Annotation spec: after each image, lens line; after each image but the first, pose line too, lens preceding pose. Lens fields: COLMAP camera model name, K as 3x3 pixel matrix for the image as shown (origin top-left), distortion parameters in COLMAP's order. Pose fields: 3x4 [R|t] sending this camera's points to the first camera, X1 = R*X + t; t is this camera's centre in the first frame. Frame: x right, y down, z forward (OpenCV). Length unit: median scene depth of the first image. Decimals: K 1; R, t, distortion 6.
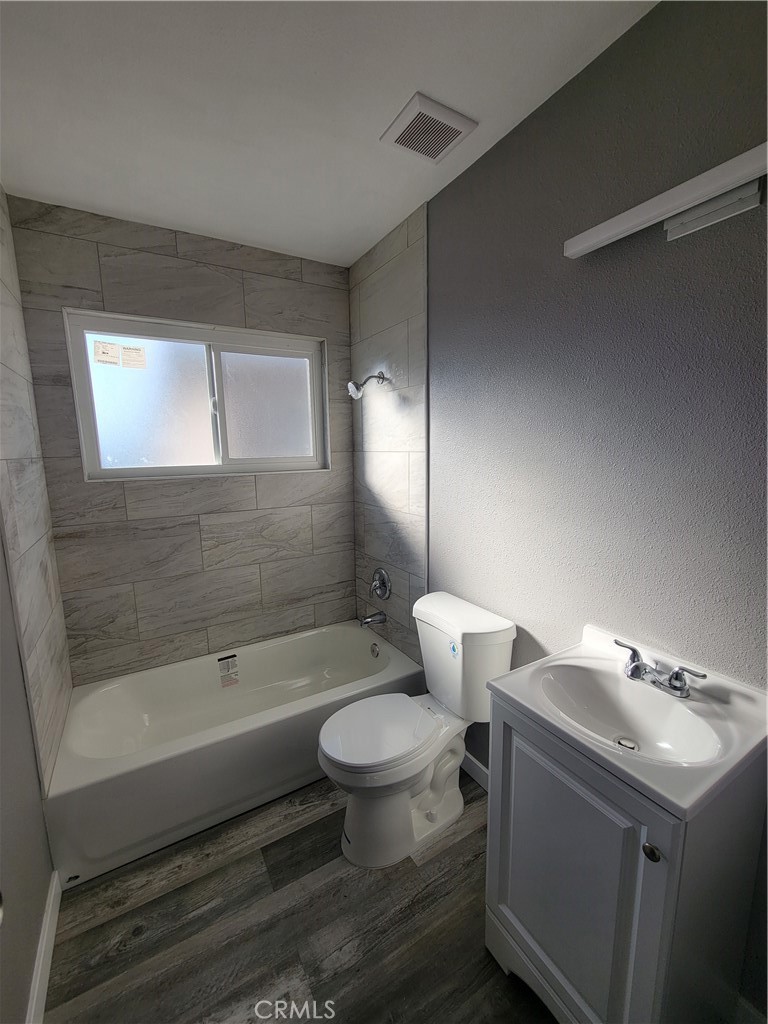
lens RADIAL K [[417.0, 0, 387.8], [0, 417.0, 509.9], [0, 0, 1]] dist [0.000414, -0.000373]
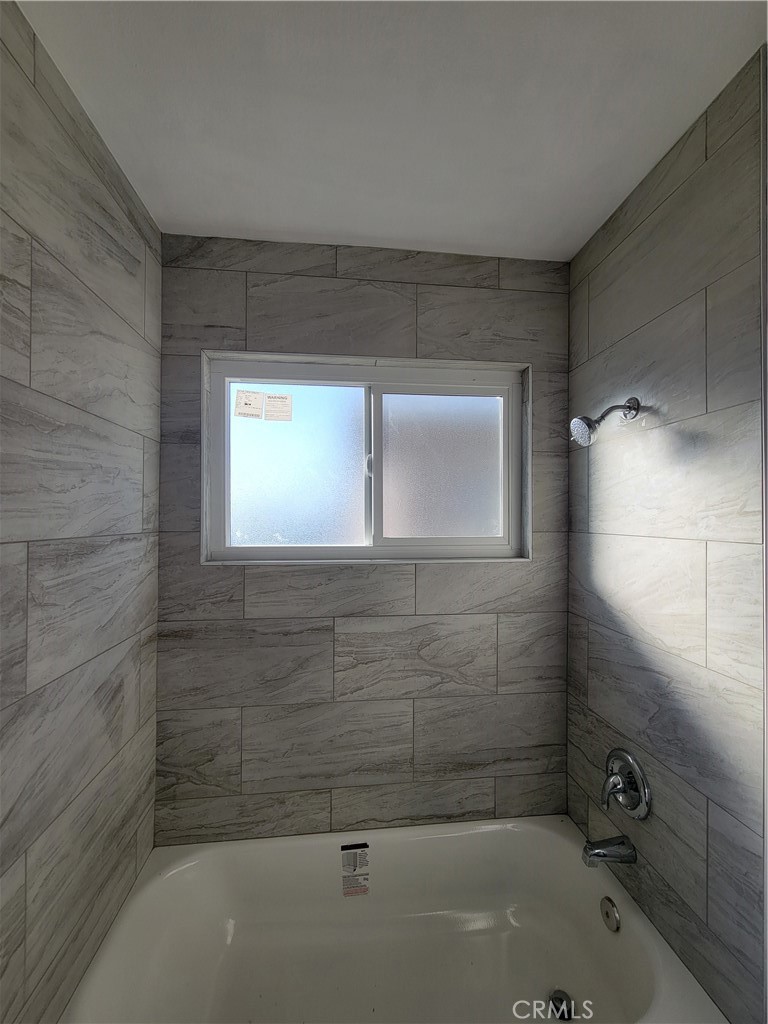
lens RADIAL K [[417.0, 0, 387.4], [0, 417.0, 514.8], [0, 0, 1]] dist [0.000414, -0.000373]
pose [[0.909648, 0.015147, -0.415103, -0.086093], [-0.079300, 0.987288, -0.137749, -0.069422], [0.407739, 0.158220, 0.899286, 0.385603]]
